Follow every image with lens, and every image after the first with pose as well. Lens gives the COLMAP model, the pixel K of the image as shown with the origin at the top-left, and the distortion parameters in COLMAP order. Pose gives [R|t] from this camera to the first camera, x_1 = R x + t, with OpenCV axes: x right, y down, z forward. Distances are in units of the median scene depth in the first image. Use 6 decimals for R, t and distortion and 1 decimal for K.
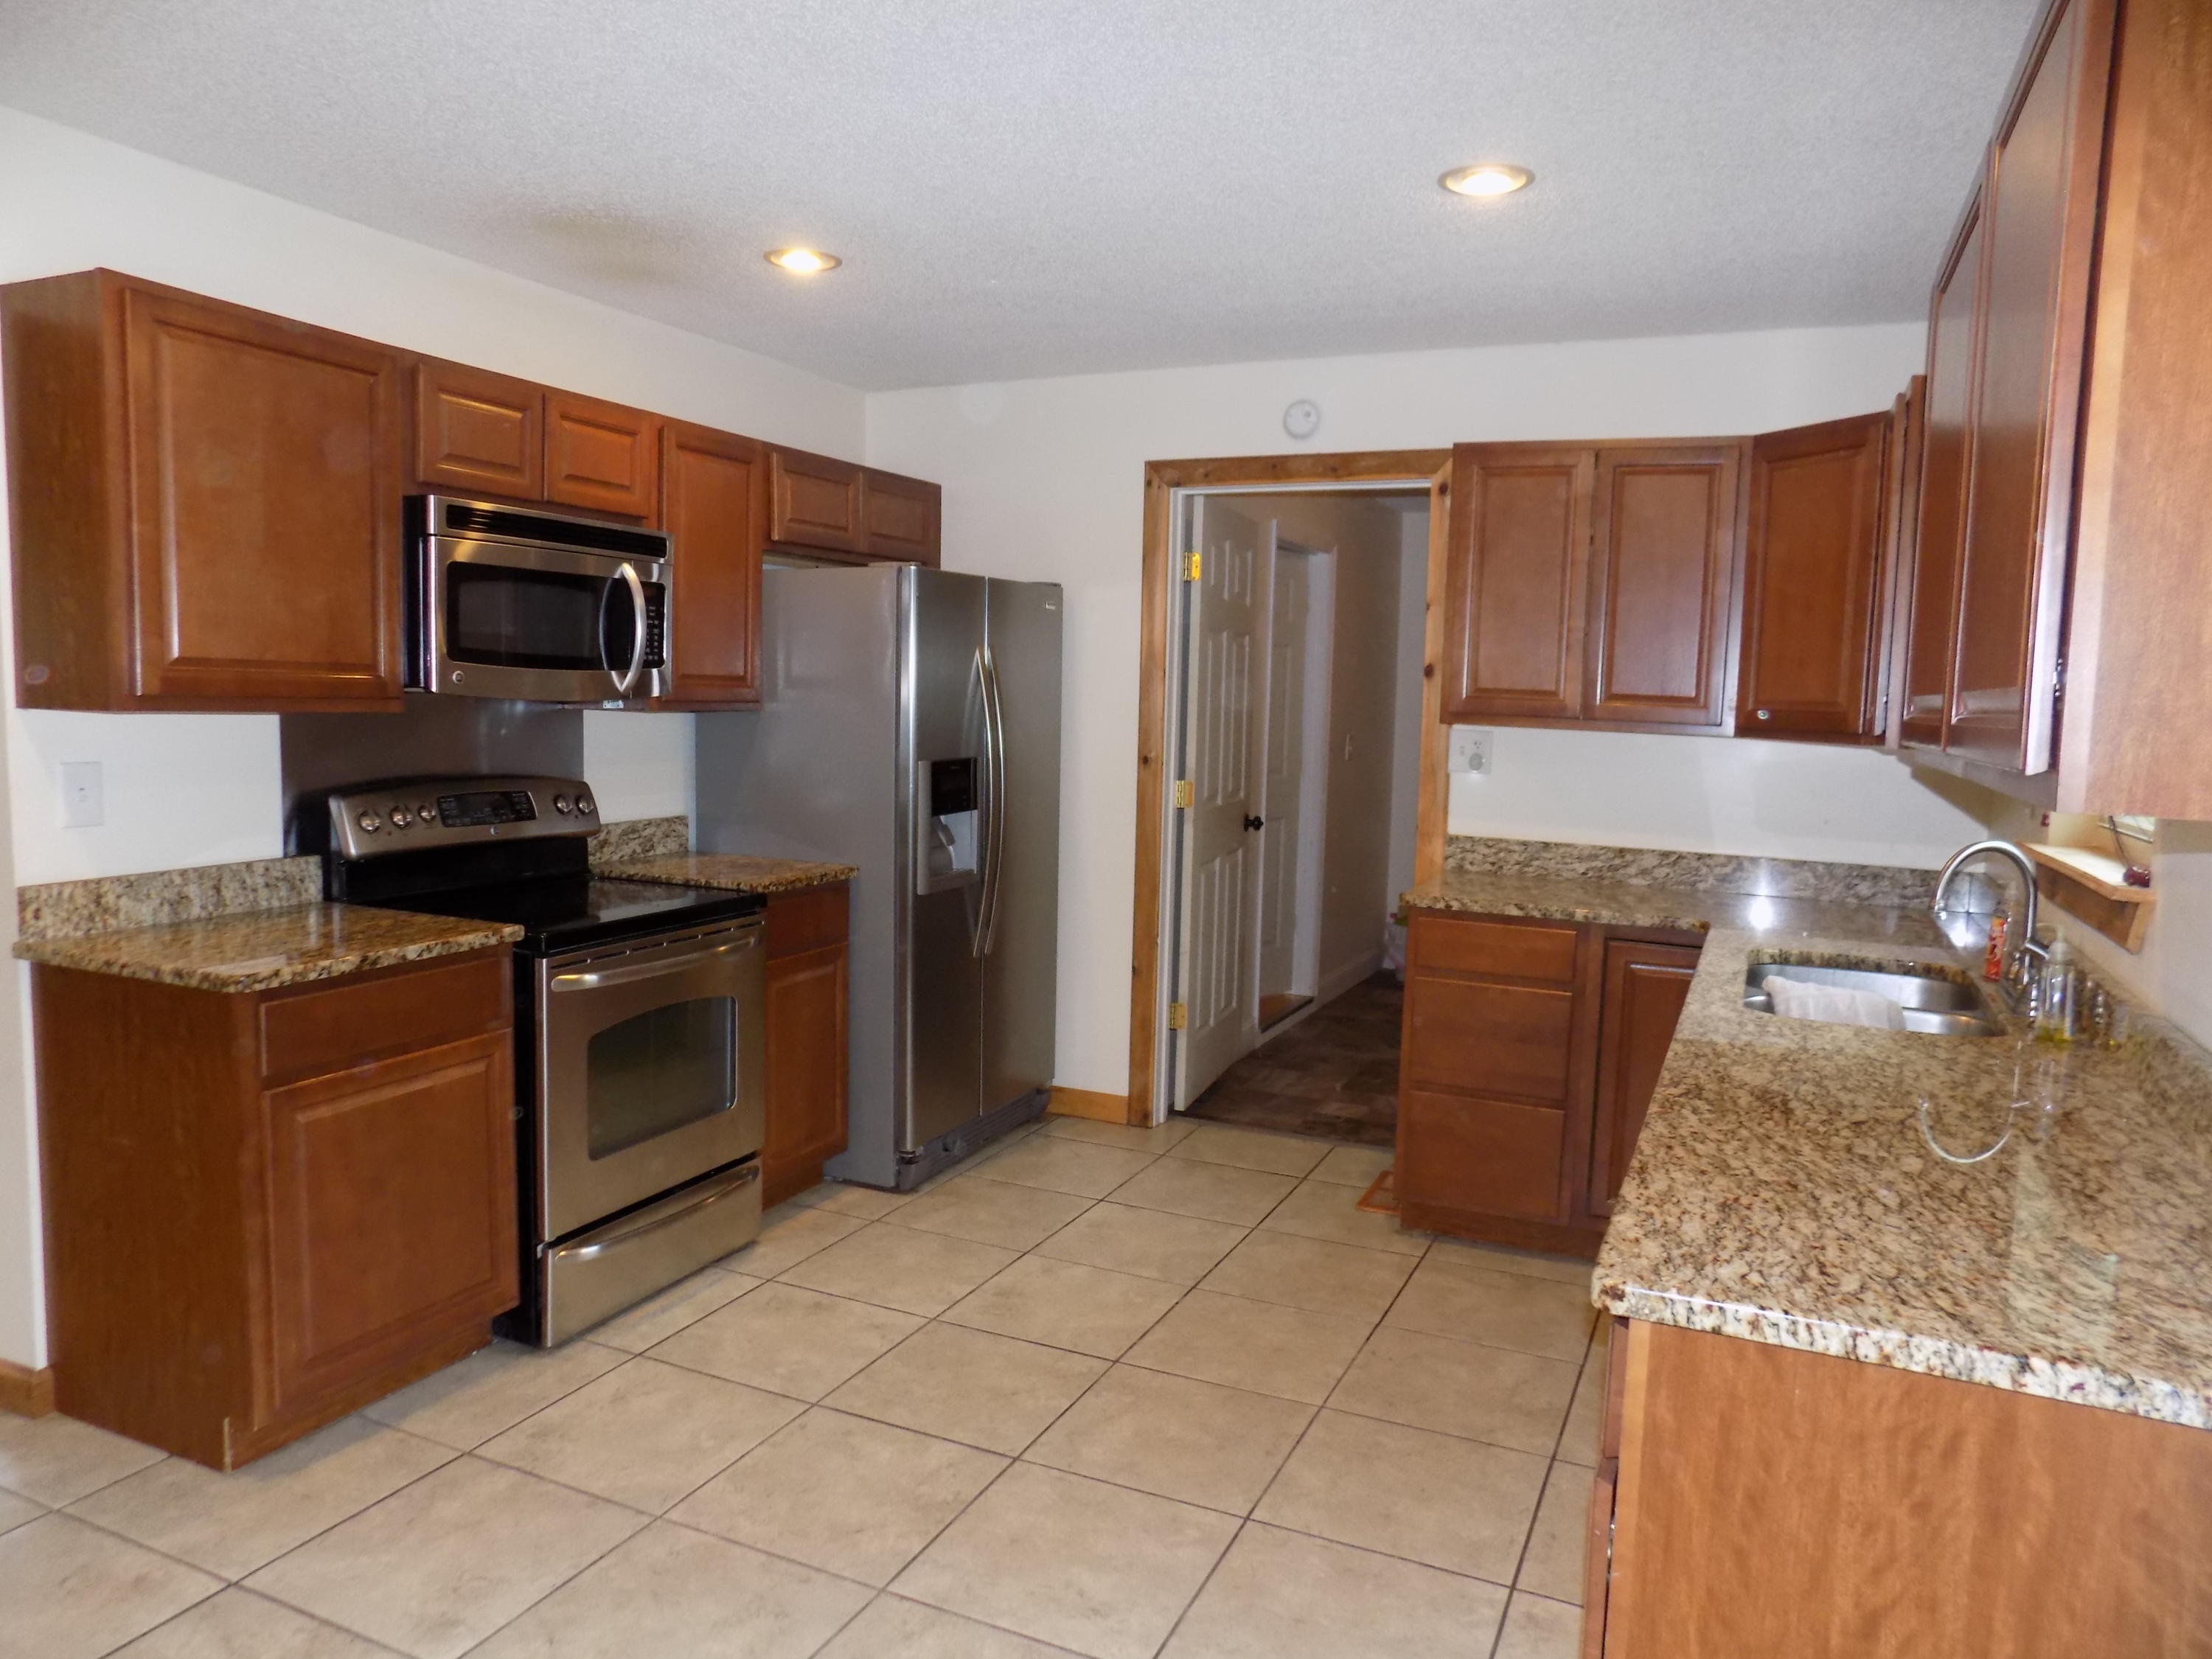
lens RADIAL K [[1499.1, 0, 1105.1], [0, 1499.1, 818.6], [0, 0, 1]] dist [-0.071173, 0.071394]
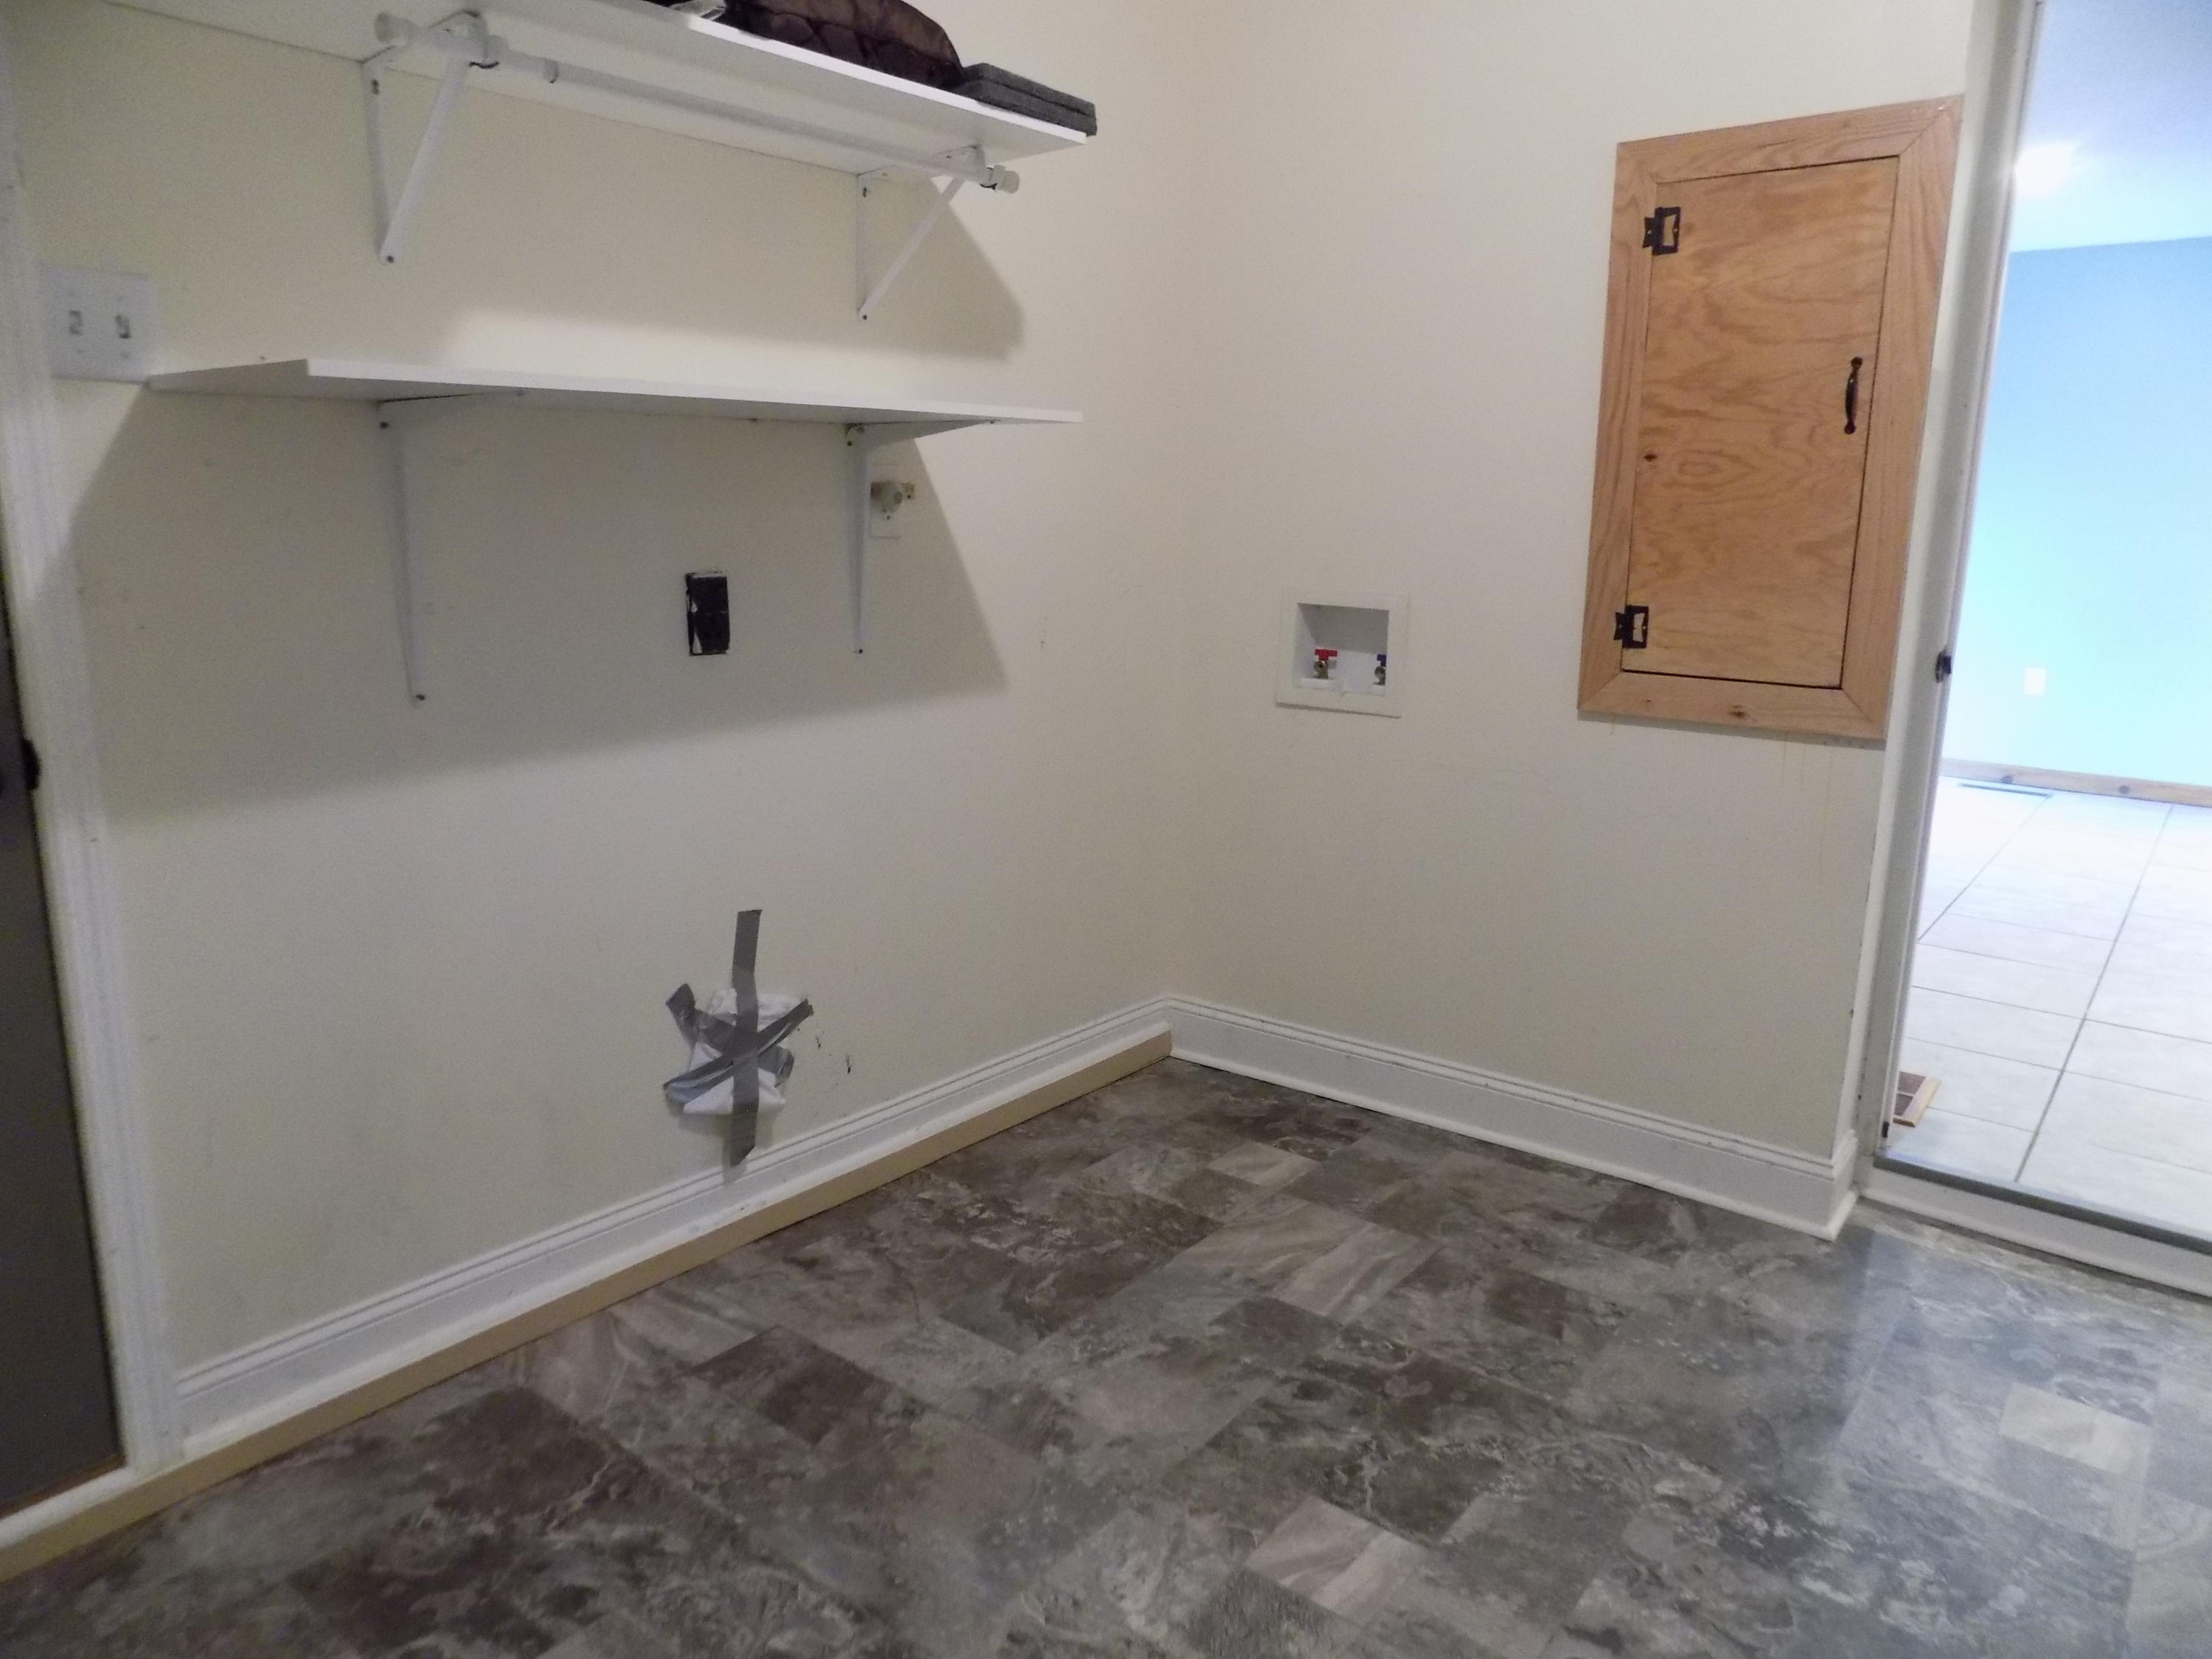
lens RADIAL K [[1499.1, 0, 1105.1], [0, 1499.1, 818.6], [0, 0, 1]] dist [-0.071173, 0.071394]
pose [[-0.969652, -0.088677, 0.227842, 0.137211], [-0.017728, 0.954954, 0.296225, -0.109154], [-0.243847, 0.283195, -0.927545, 1.979505]]
